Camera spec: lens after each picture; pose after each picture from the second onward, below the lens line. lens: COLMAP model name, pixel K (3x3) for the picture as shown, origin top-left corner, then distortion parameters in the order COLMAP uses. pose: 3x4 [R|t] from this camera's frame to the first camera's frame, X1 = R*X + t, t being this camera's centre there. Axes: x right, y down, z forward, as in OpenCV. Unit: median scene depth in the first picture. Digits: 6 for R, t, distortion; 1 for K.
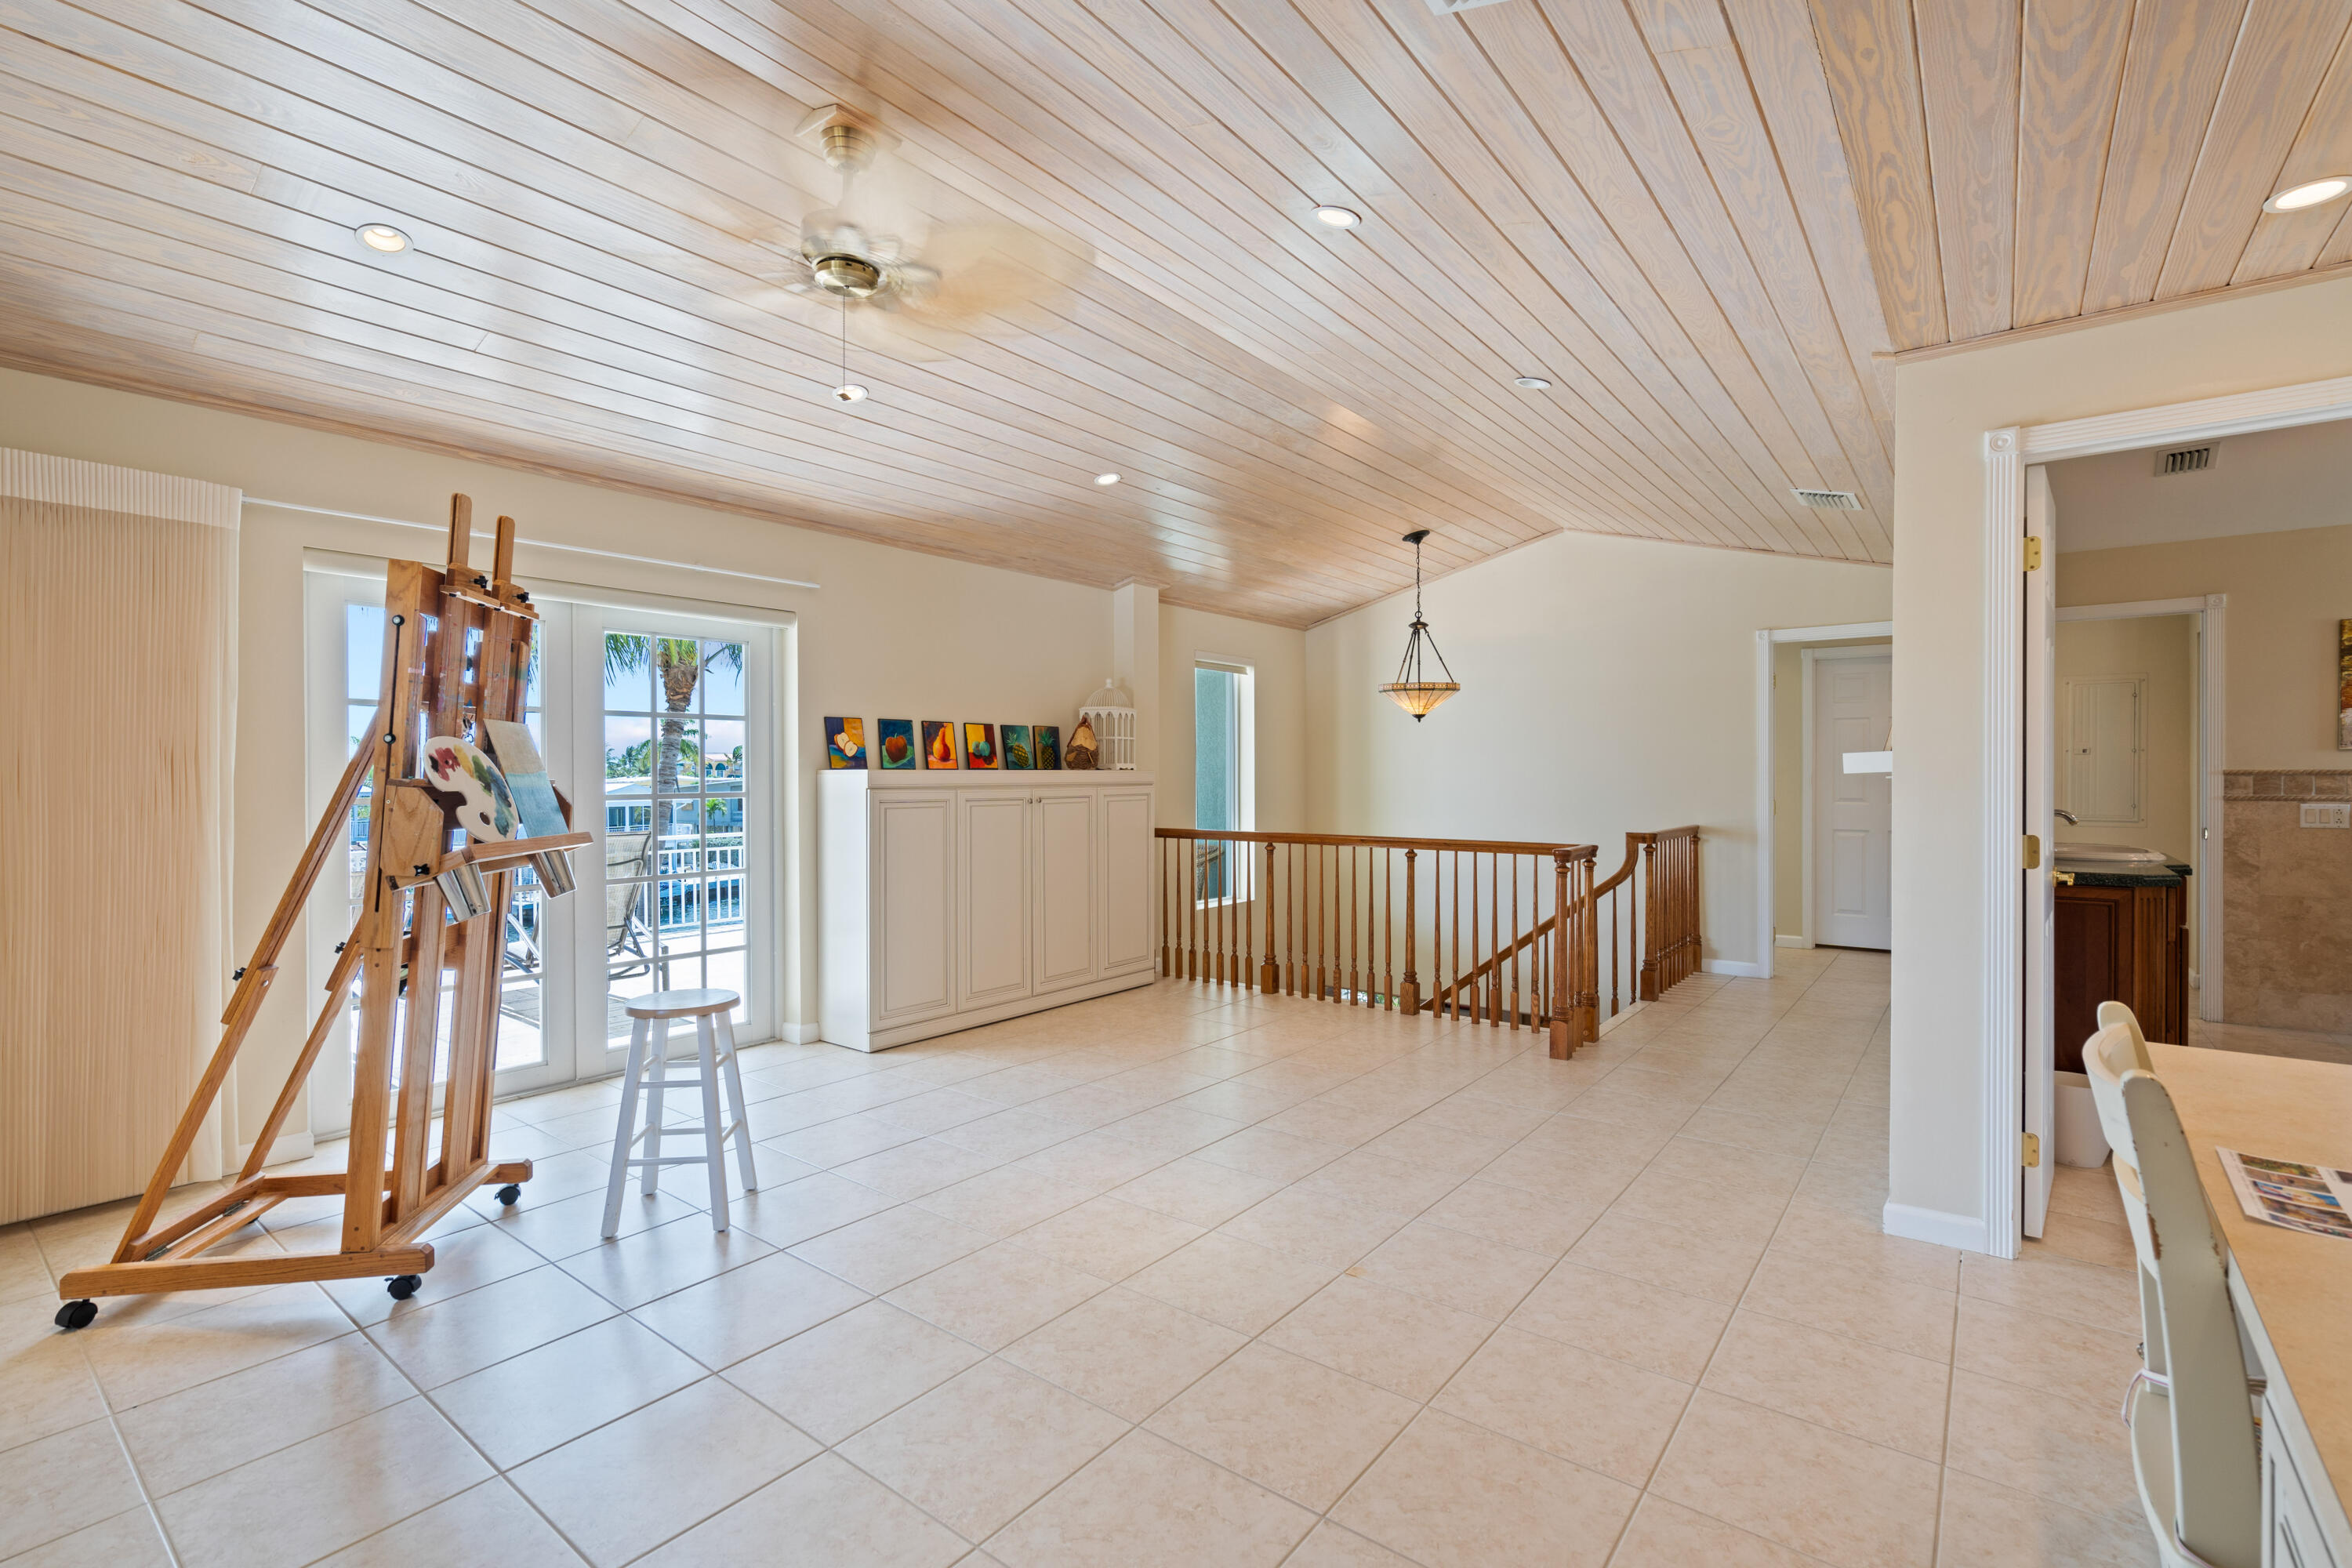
lens RADIAL K [[1060.9, 0, 1164.7], [0, 1060.9, 776.7], [0, 0, 1]] dist [-0.001980, 0.000192]
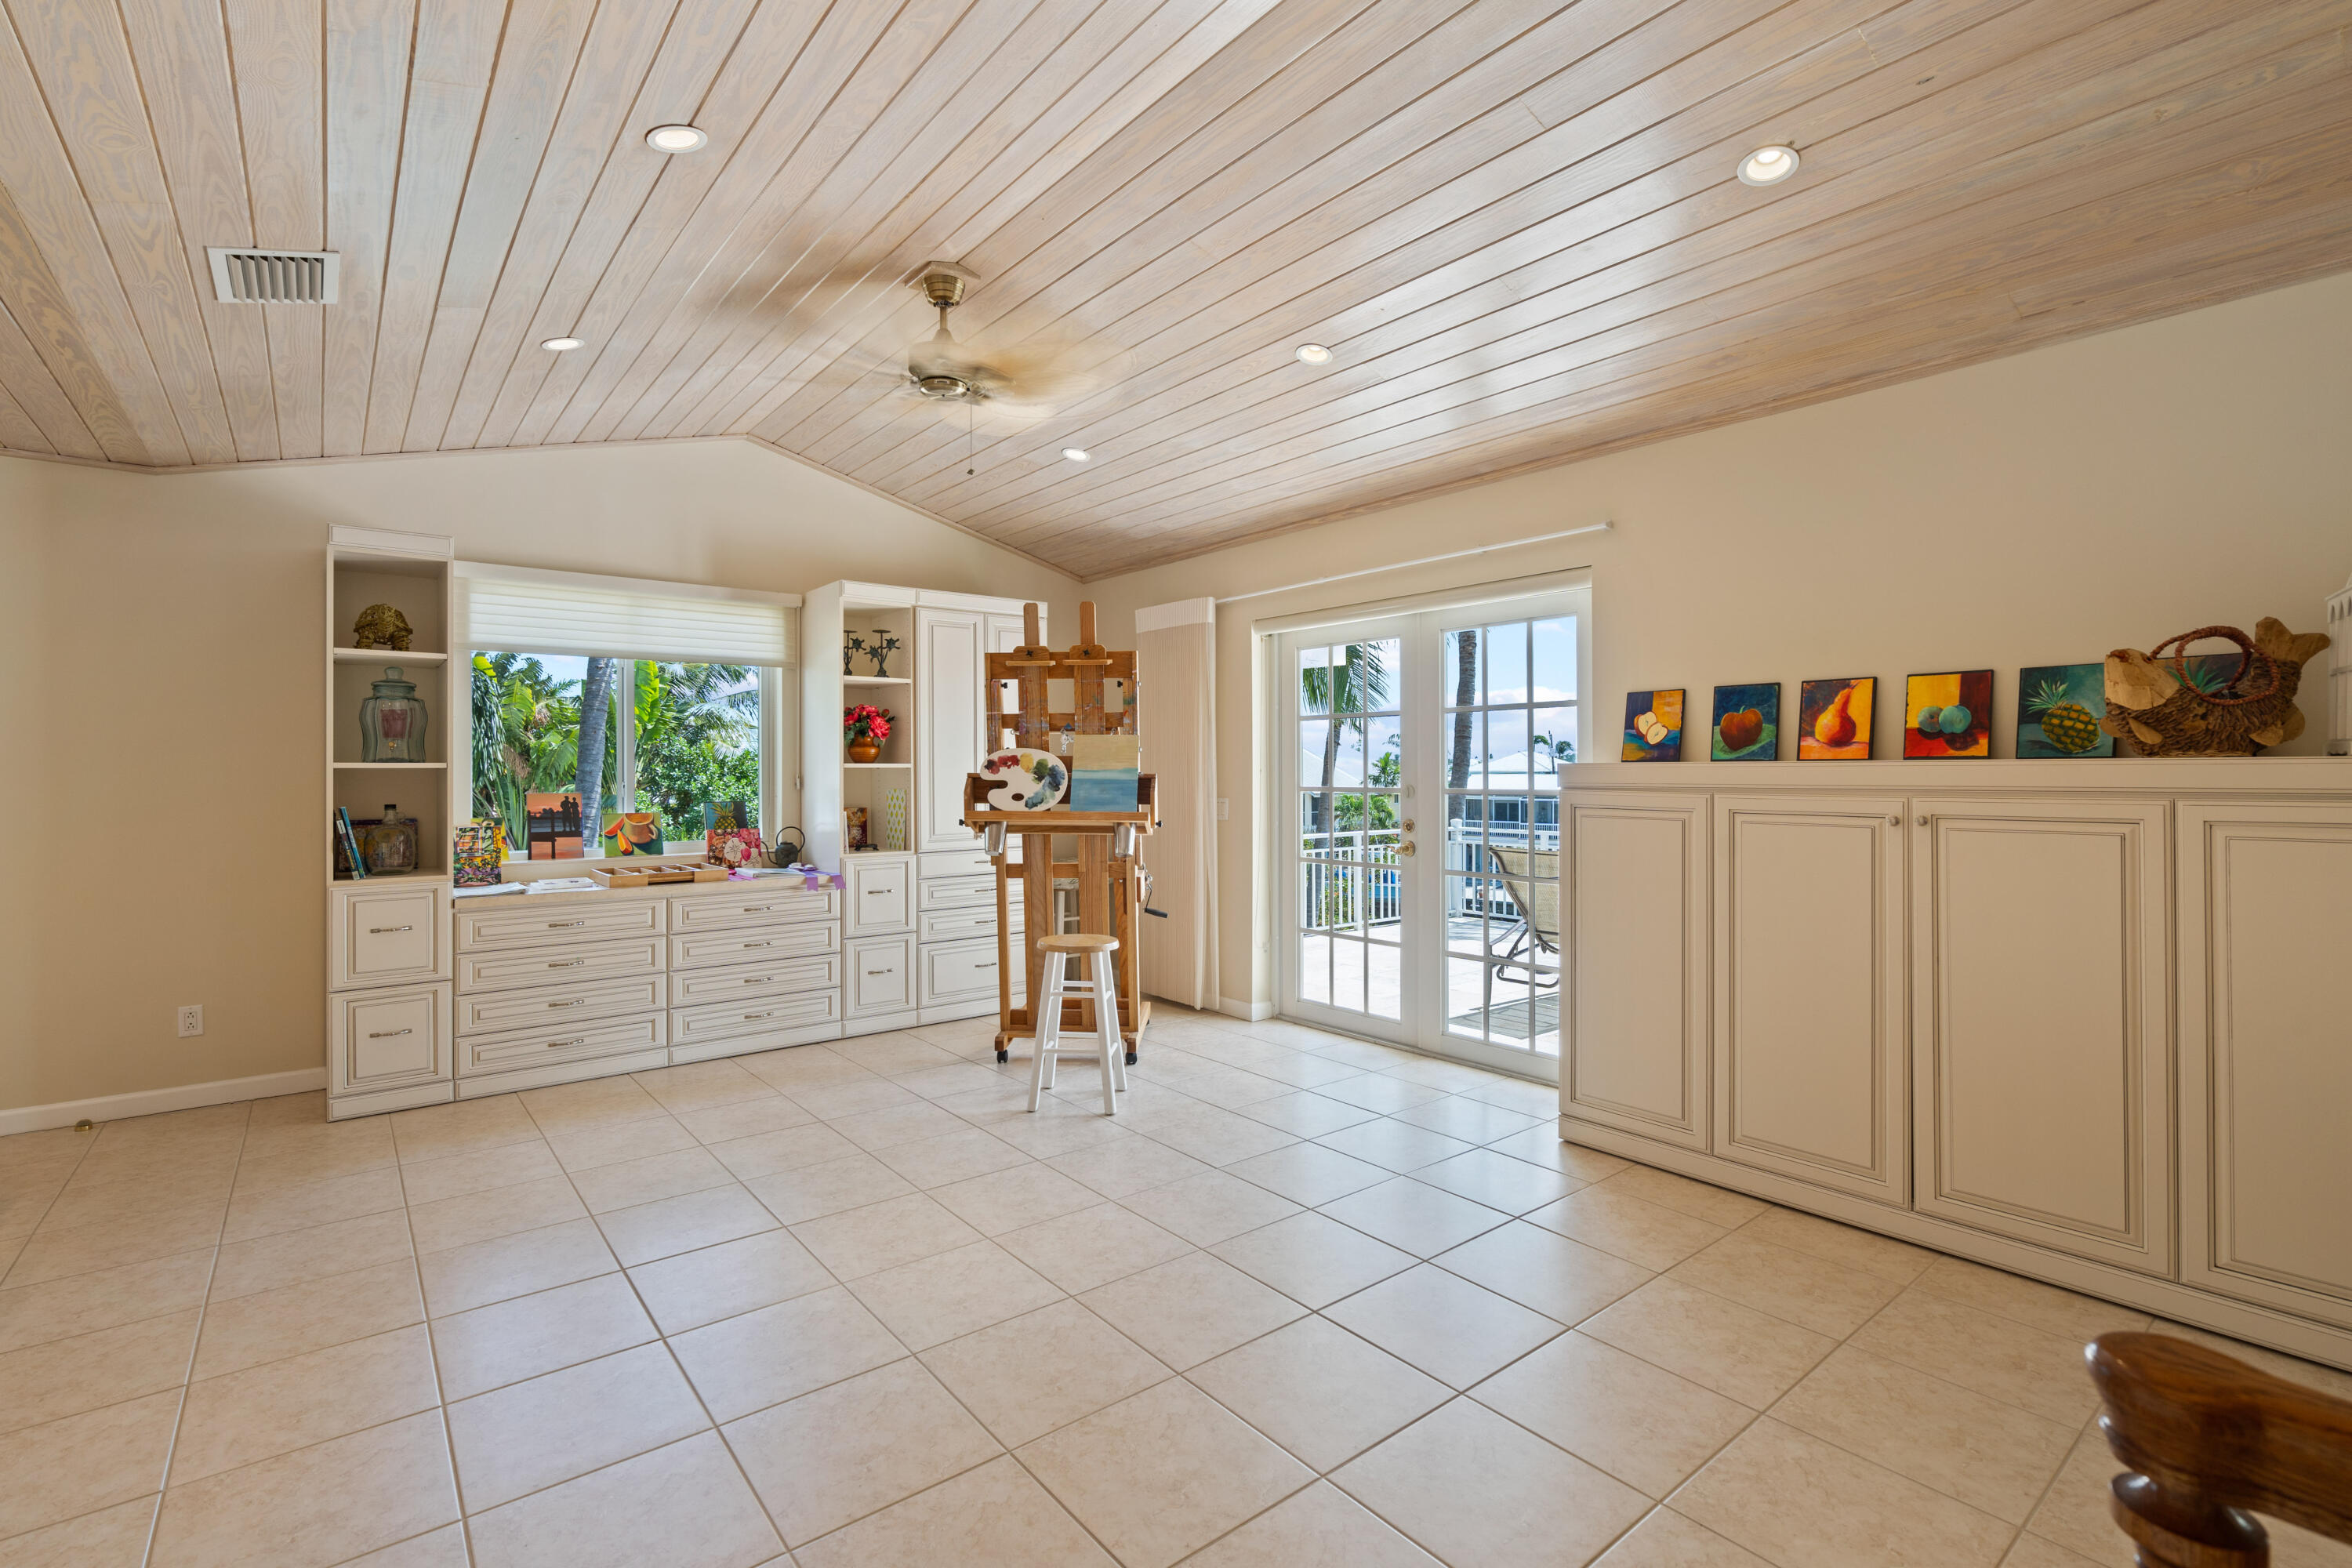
lens RADIAL K [[1060.9, 0, 1164.7], [0, 1060.9, 776.7], [0, 0, 1]] dist [-0.001980, 0.000192]
pose [[-0.232579, 0.010507, -0.972521, 0.548270], [0.001795, 0.999945, 0.010374, -0.005647], [0.972576, 0.000667, -0.232585, 0.954339]]
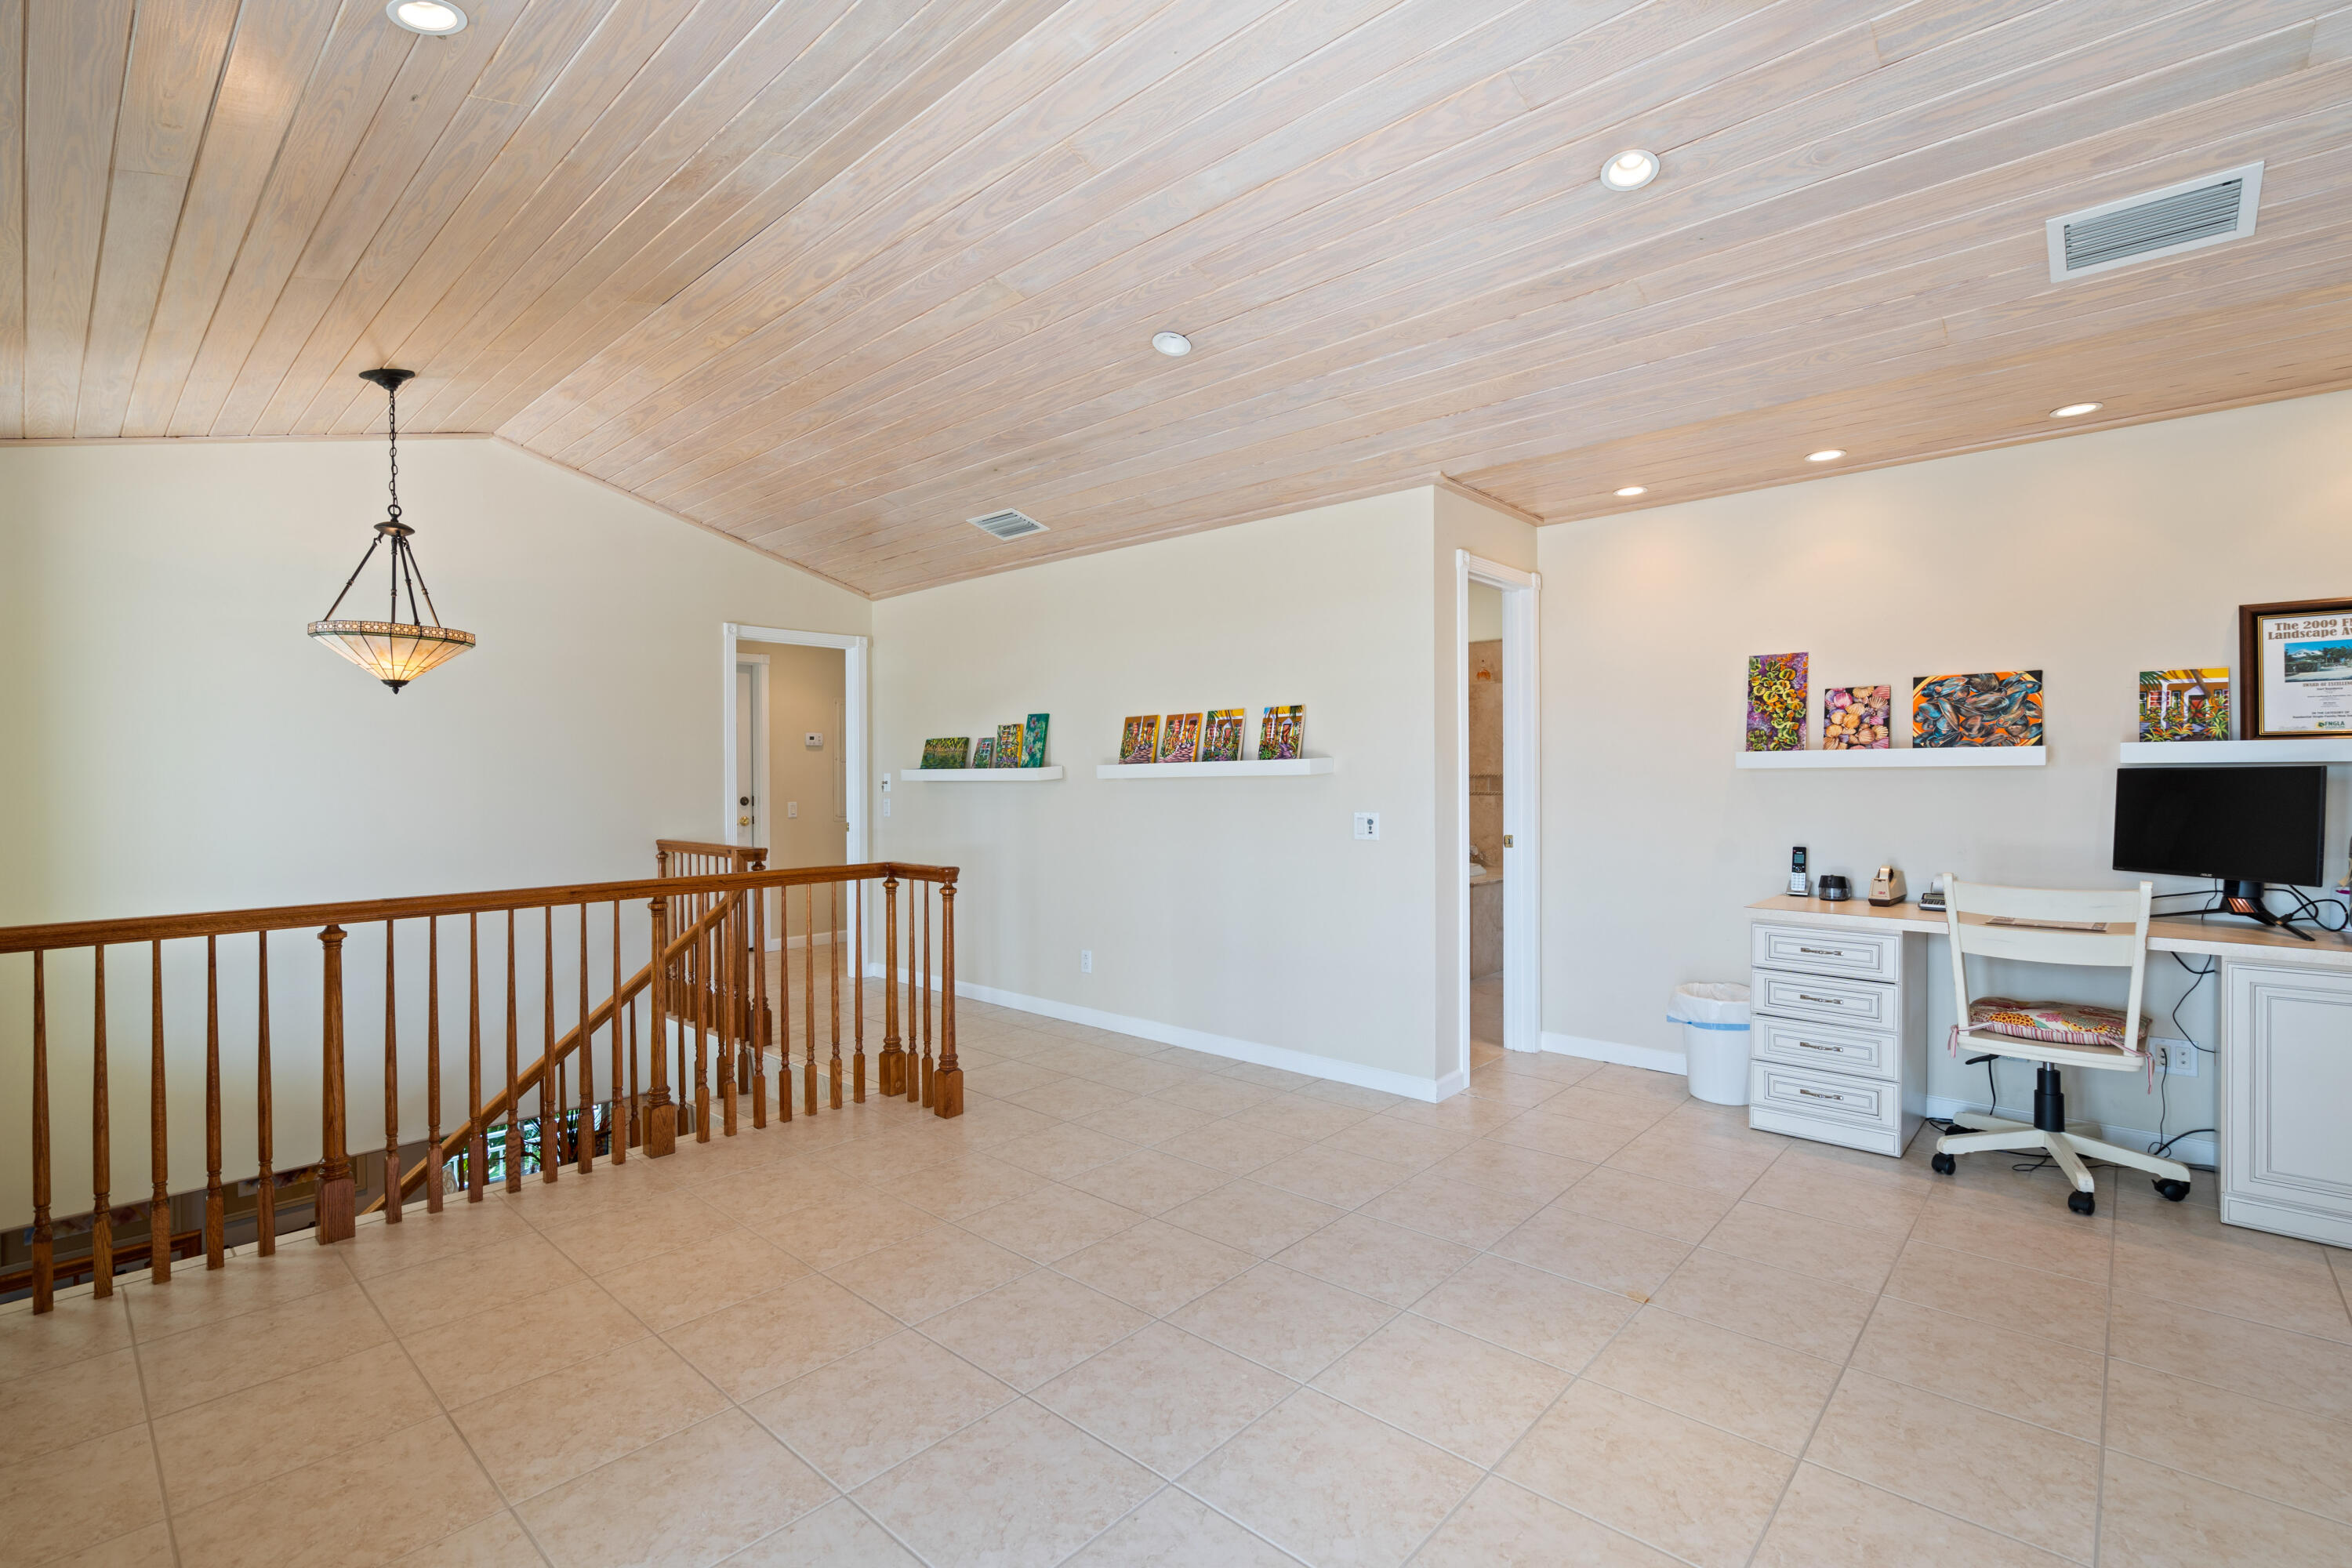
lens RADIAL K [[1060.1, 0, 1176.0], [0, 1060.1, 784.0], [0, 0, 1]] dist [0.011232, -0.000007]
pose [[0.070564, -0.007110, 0.997482, -0.475742], [0.008411, 0.999943, 0.006532, -0.002695], [-0.997472, 0.007929, 0.070620, 0.797266]]
